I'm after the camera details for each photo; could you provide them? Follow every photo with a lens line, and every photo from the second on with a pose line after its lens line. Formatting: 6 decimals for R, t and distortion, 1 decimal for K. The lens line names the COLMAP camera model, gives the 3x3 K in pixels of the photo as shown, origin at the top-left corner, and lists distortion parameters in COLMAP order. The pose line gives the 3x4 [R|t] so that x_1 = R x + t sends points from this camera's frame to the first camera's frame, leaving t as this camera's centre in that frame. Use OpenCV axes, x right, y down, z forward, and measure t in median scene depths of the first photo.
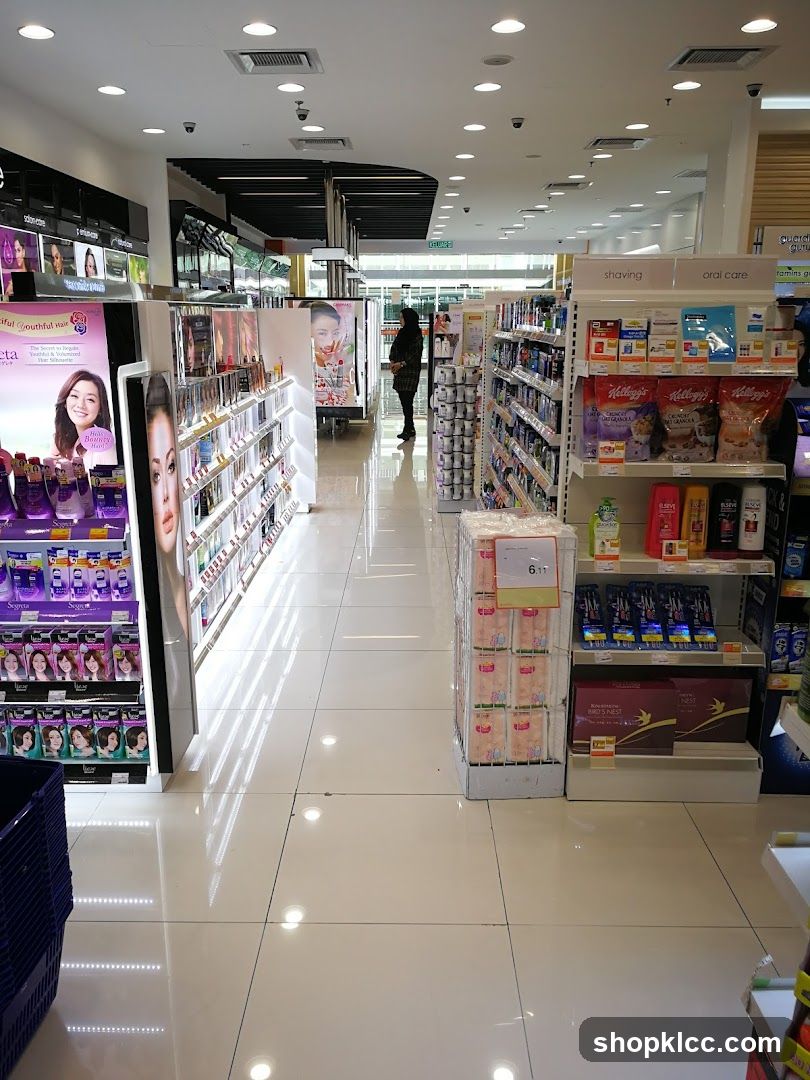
lens RADIAL K [[837.7, 0, 405.0], [0, 837.7, 540.0], [0, 0, 1]] dist [0.030796, -0.011710]
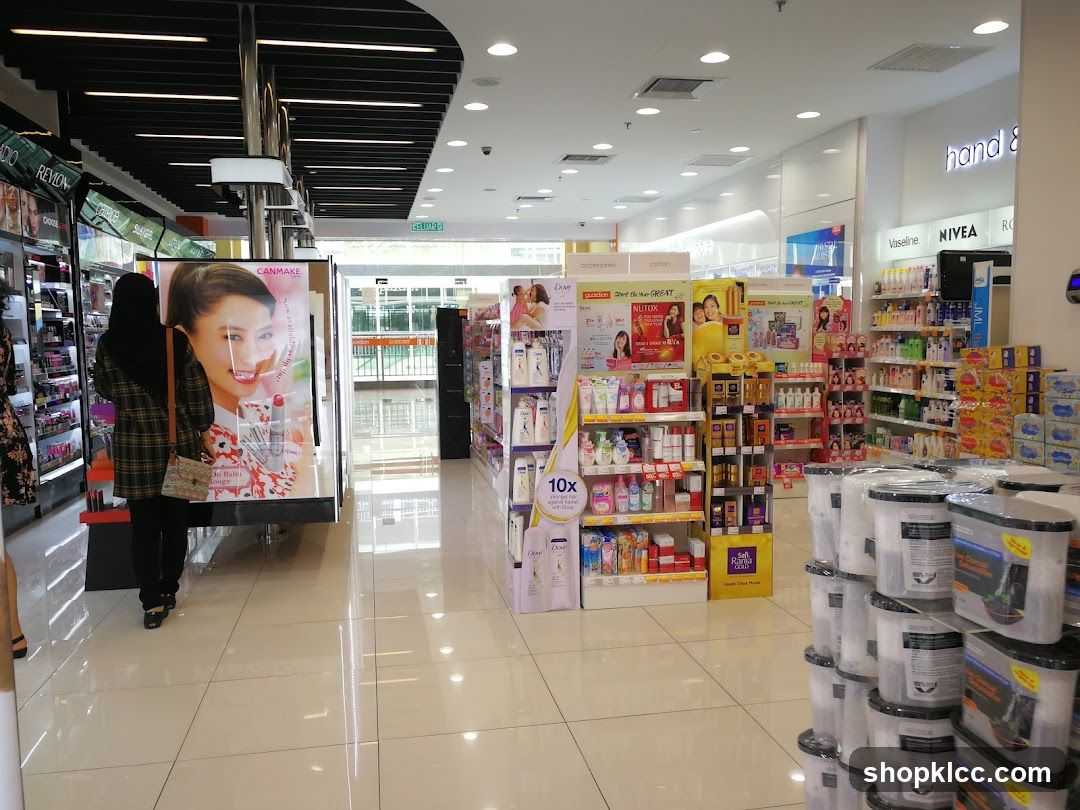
lens RADIAL K [[845.0, 0, 514.9], [0, 845.0, 406.8], [0, 0, 1]] dist [0.077037, -0.112022]
pose [[0.985232, -0.031454, 0.168313, -0.029101], [0.058412, 0.985757, -0.157706, -0.128651], [-0.160956, 0.165209, 0.973036, 0.537004]]
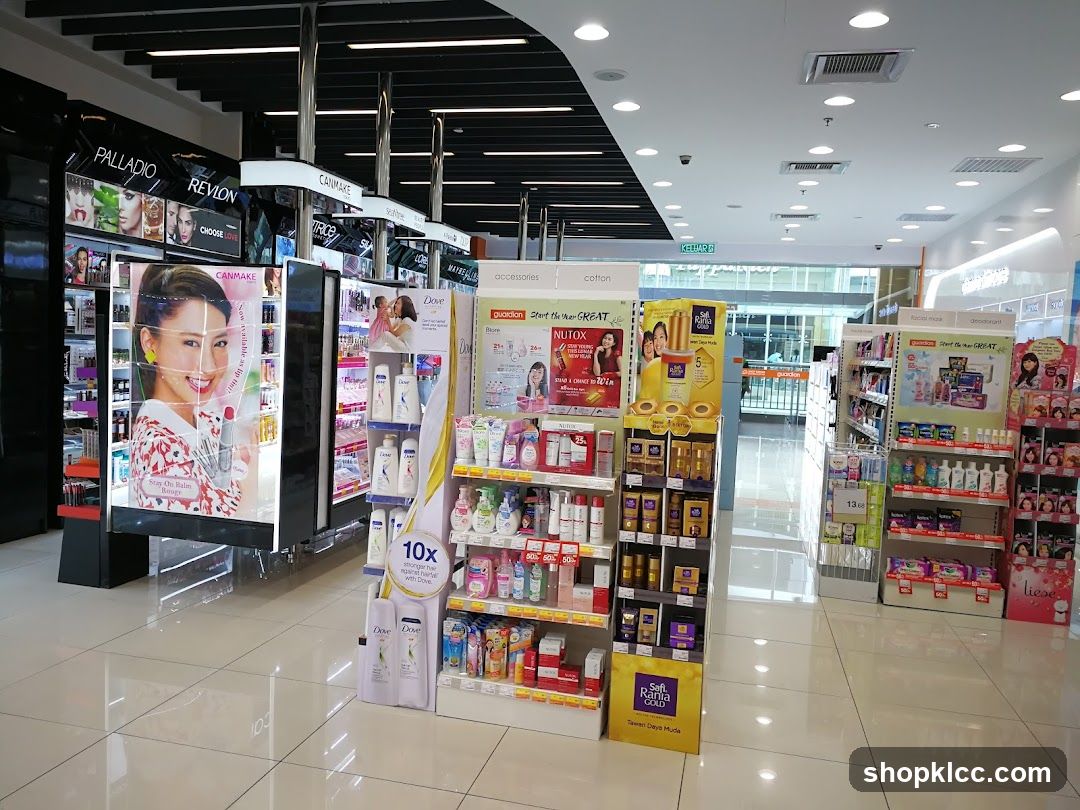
lens RADIAL K [[837.7, 0, 540.0], [0, 837.7, 405.0], [0, 0, 1]] dist [0.030796, -0.011710]
pose [[0.971236, 0.060668, -0.230263, 0.163228], [-0.103520, 0.978414, -0.178857, -0.154729], [0.214441, 0.197549, 0.956551, 0.625126]]
